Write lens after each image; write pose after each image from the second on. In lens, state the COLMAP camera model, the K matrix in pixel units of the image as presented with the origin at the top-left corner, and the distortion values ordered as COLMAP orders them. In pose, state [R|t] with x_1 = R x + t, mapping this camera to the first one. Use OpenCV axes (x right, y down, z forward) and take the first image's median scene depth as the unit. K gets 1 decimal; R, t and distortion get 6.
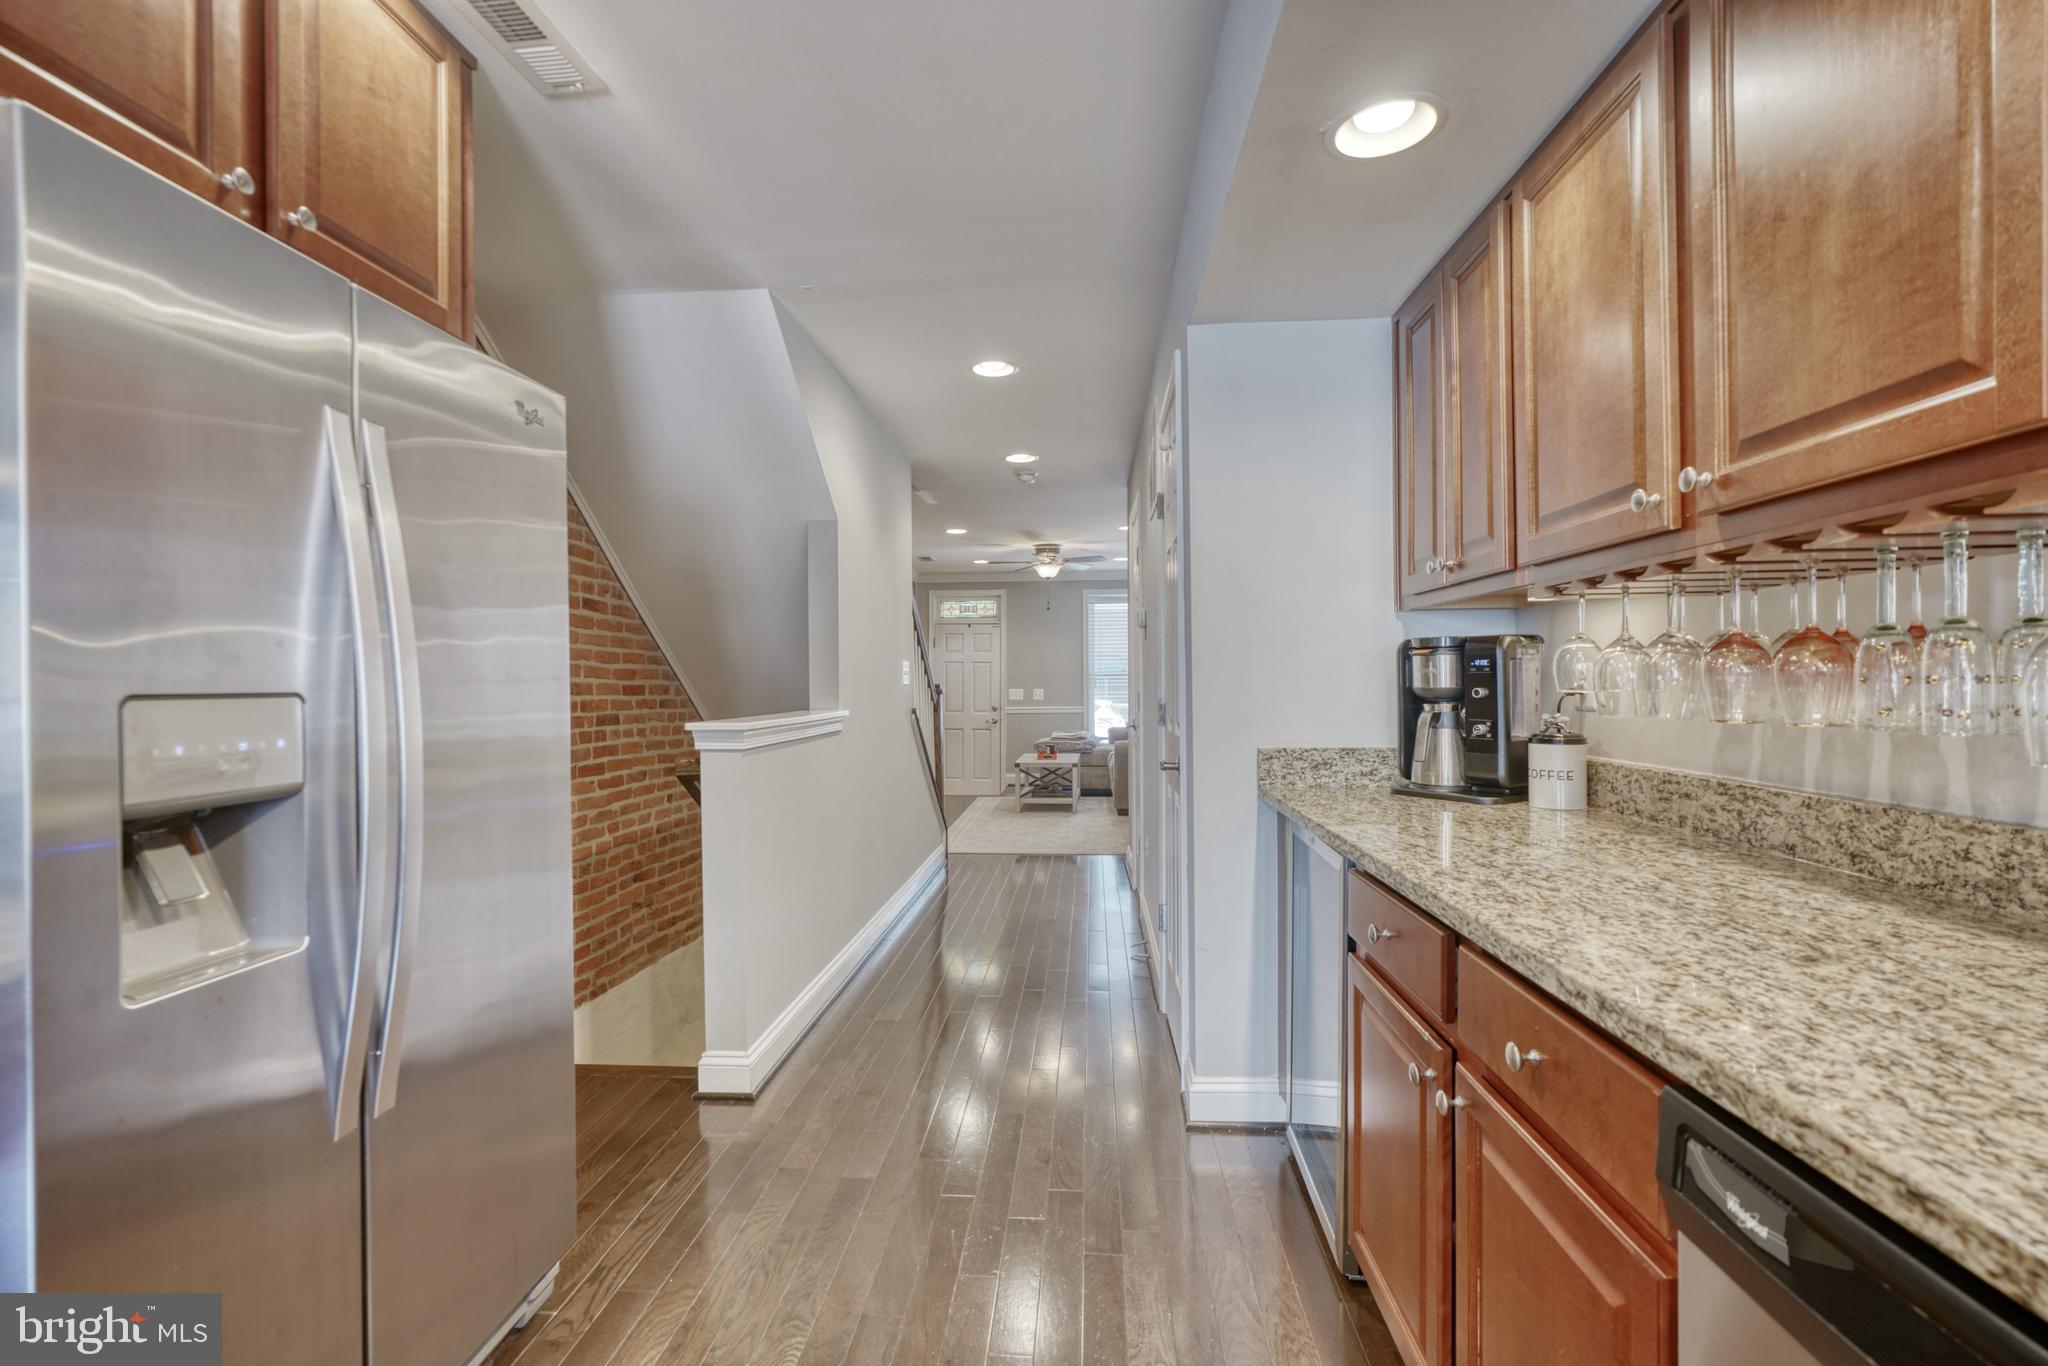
lens RADIAL K [[923.0, 0, 1013.7], [0, 923.0, 684.7], [0, 0, 1]] dist [-0.012583, 0.007058]
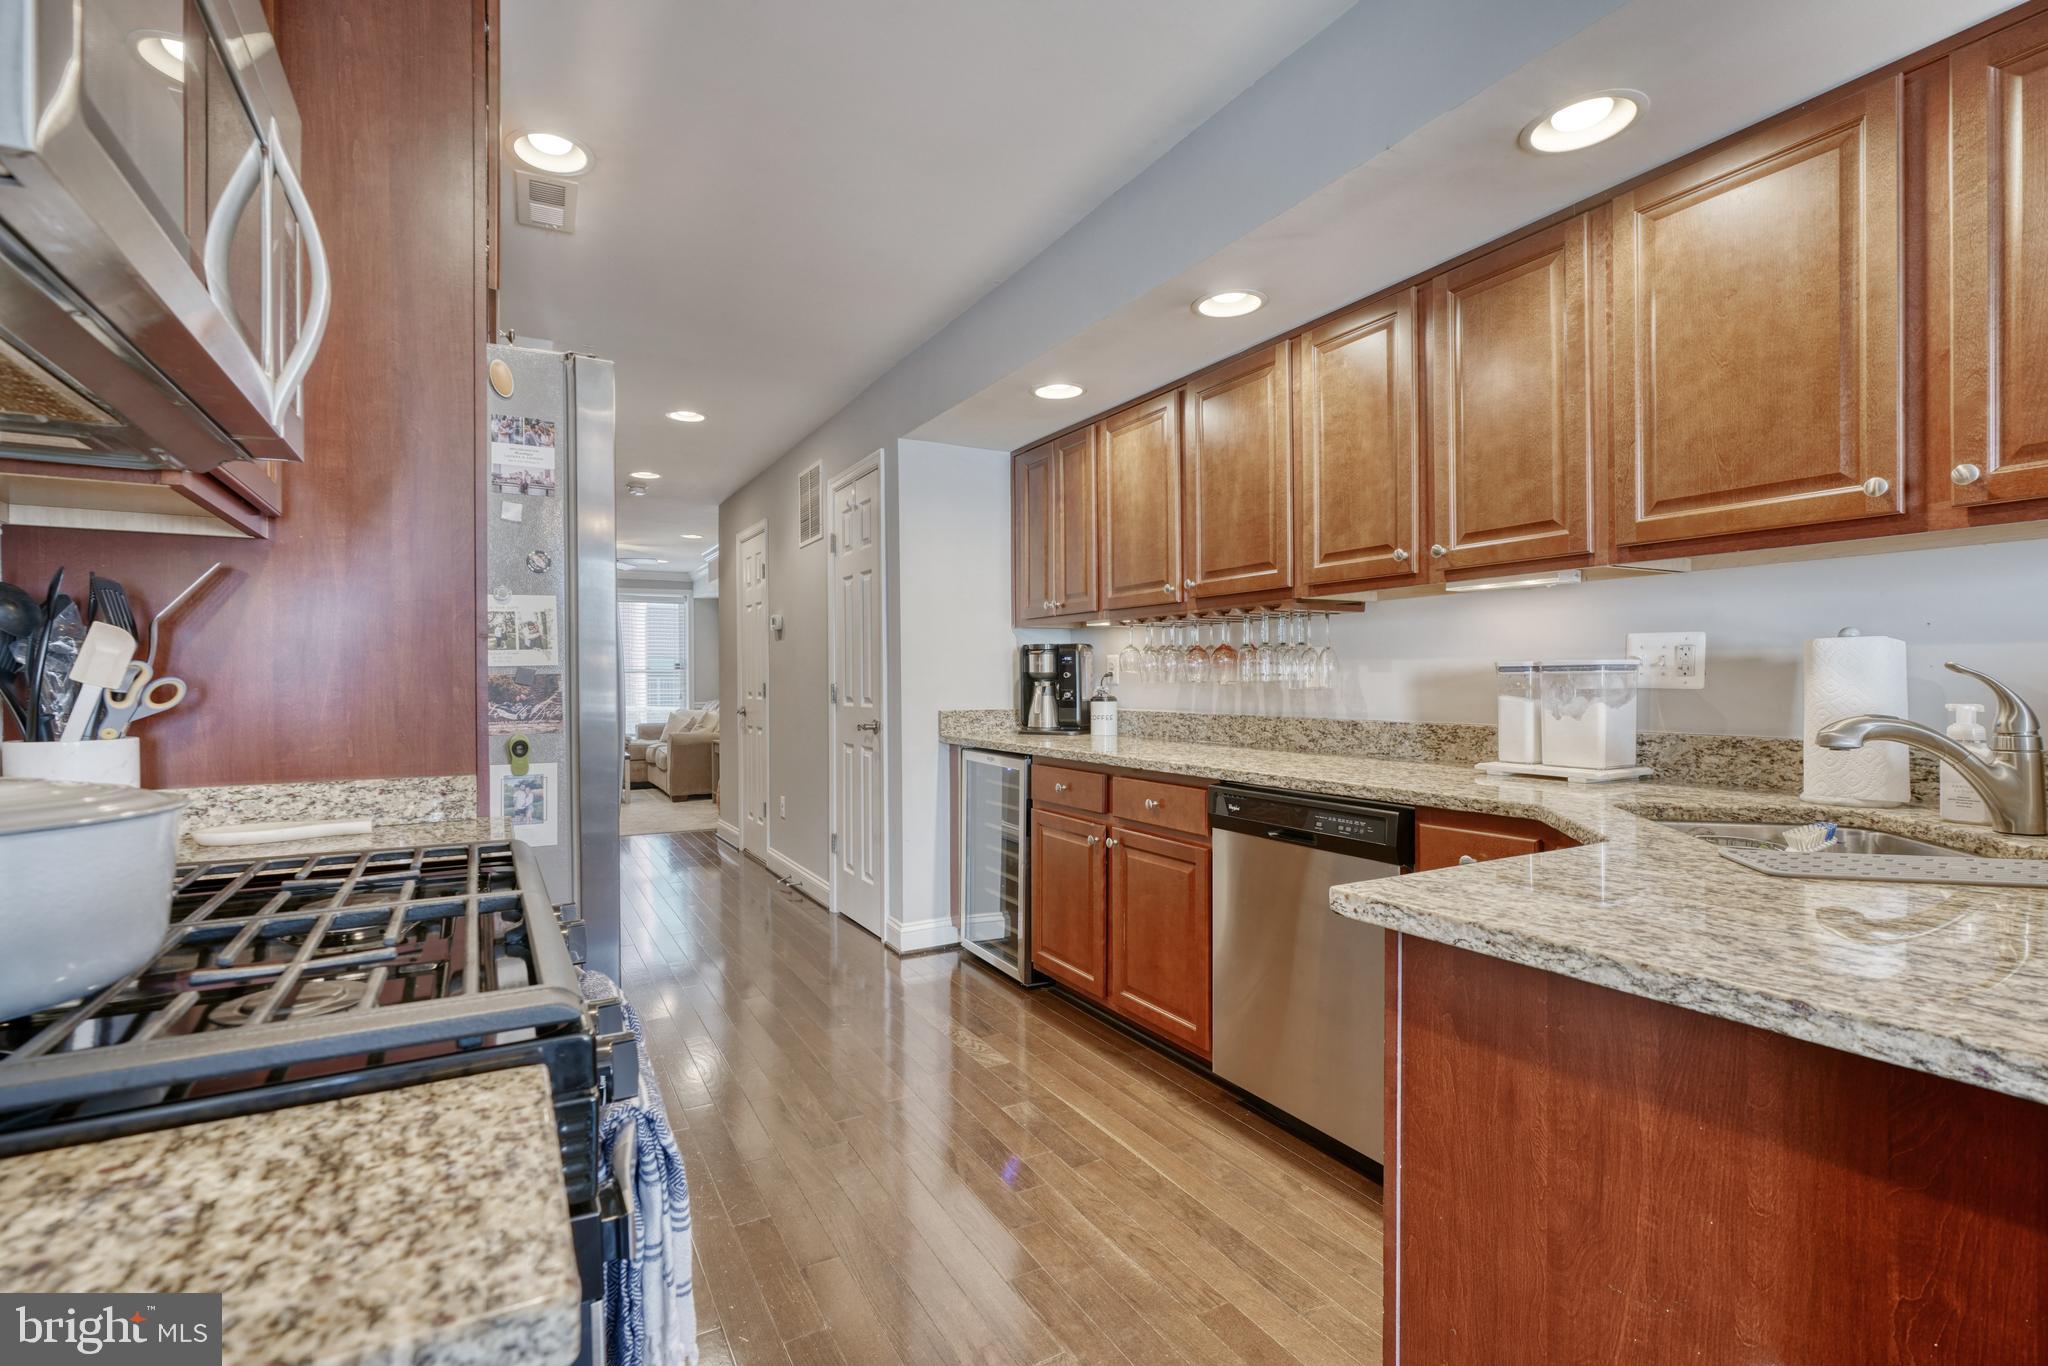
lens RADIAL K [[944.5, 0, 1017.5], [0, 944.5, 686.8], [0, 0, 1]] dist [-0.003503, 0.001655]
pose [[0.832062, 0.000832, 0.554682, -0.727916], [-0.000246, 0.999999, -0.001131, 0.040525], [-0.554682, 0.000805, 0.832062, -0.597566]]
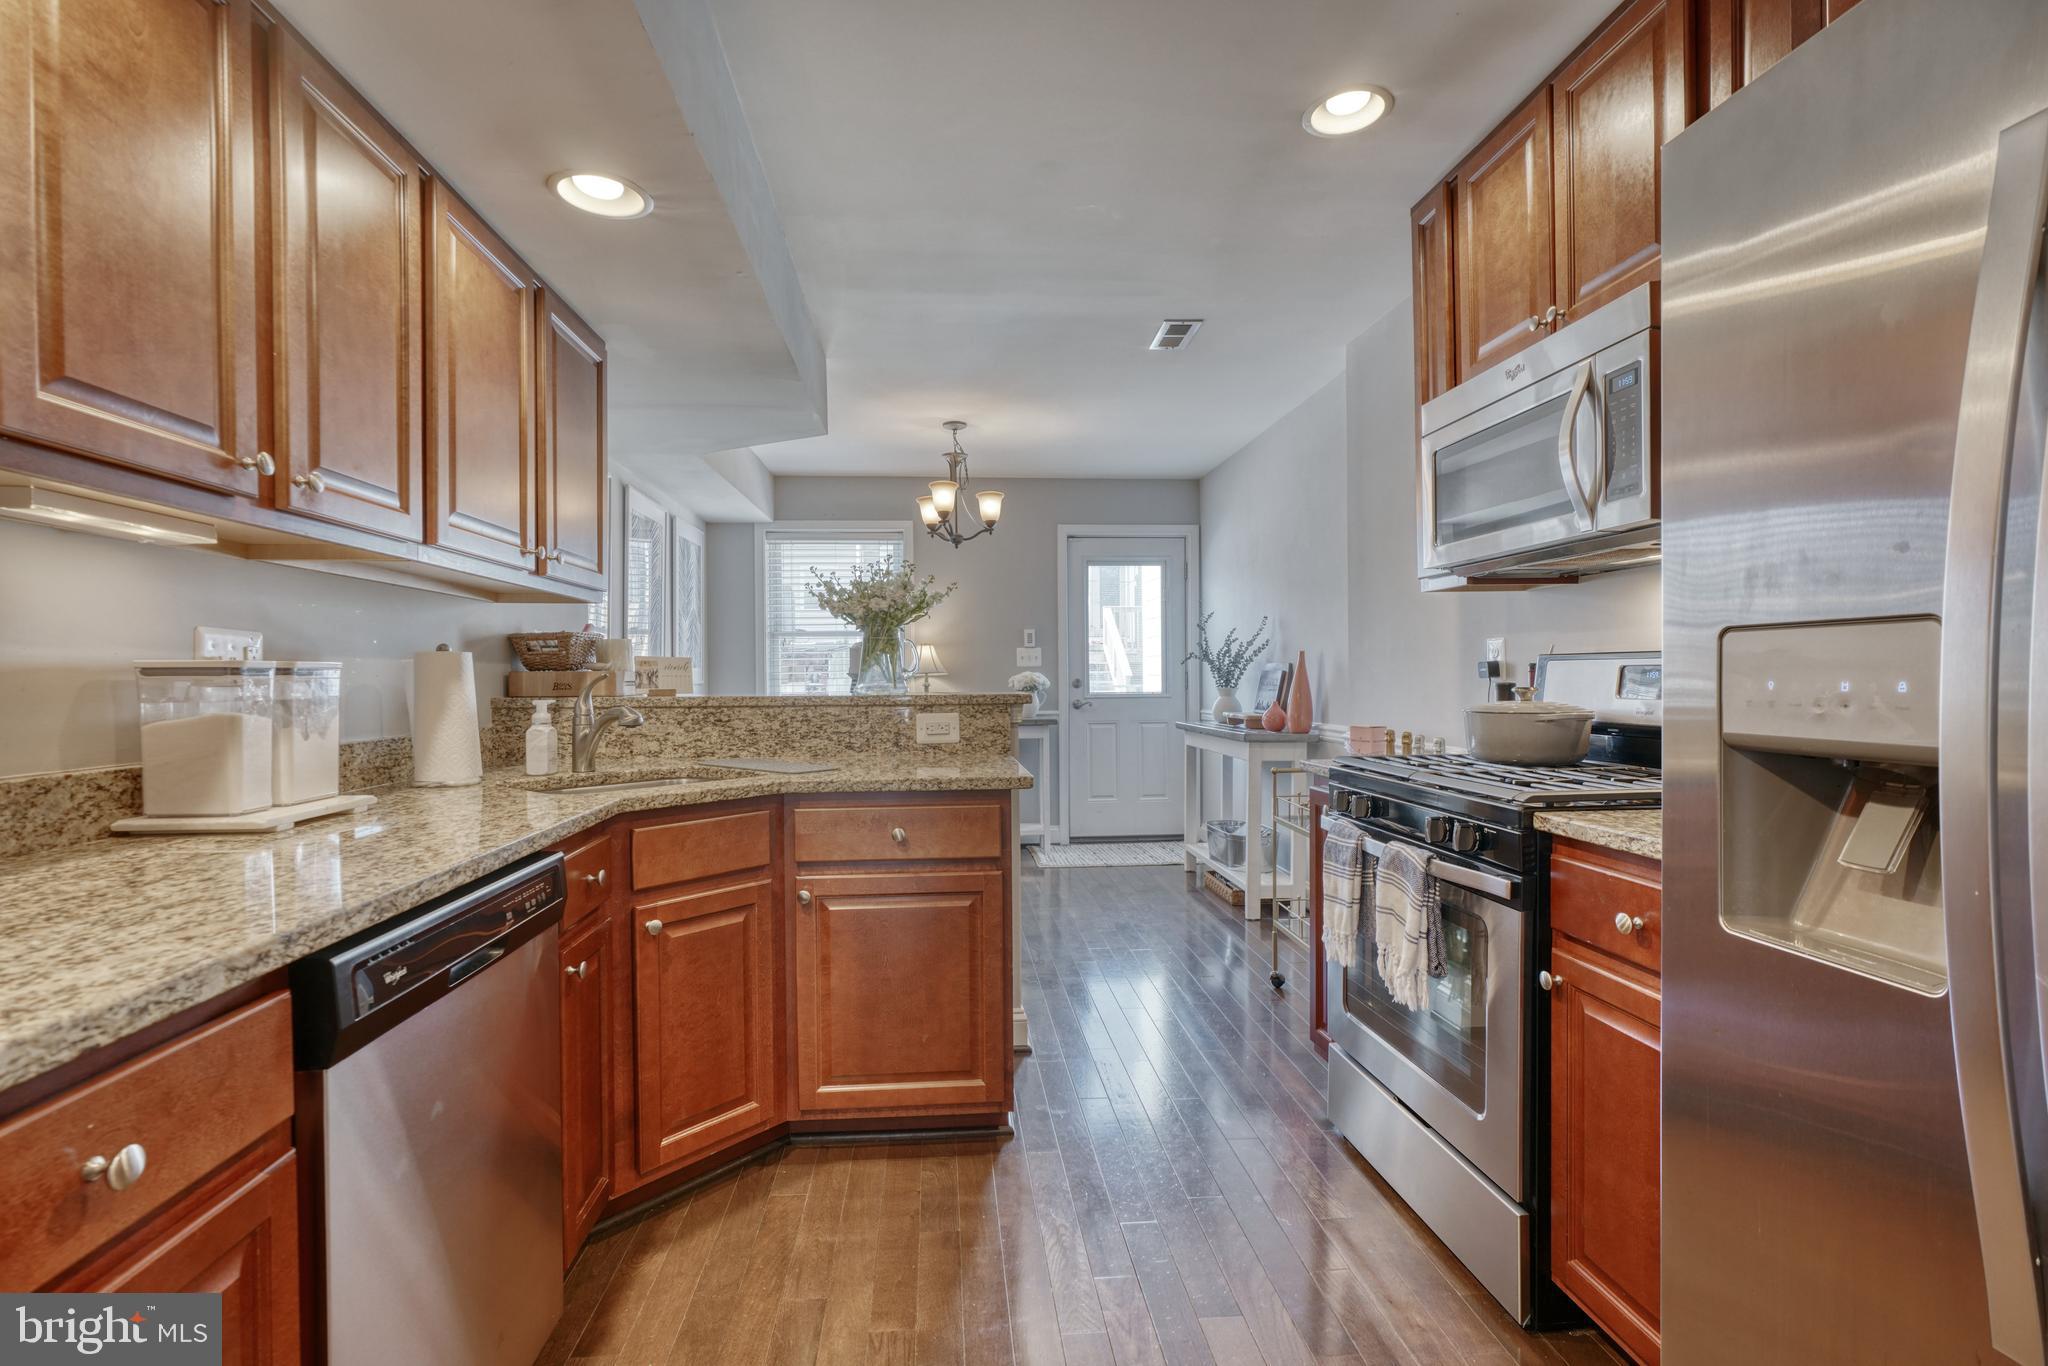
lens RADIAL K [[934.4, 0, 1012.2], [0, 934.4, 685.4], [0, 0, 1]] dist [-0.009176, 0.006160]
pose [[-0.986176, 0.017072, -0.164819, 0.000639], [0.015107, 0.999799, 0.013168, 0.026837], [0.165010, 0.010496, -0.986236, 1.025325]]
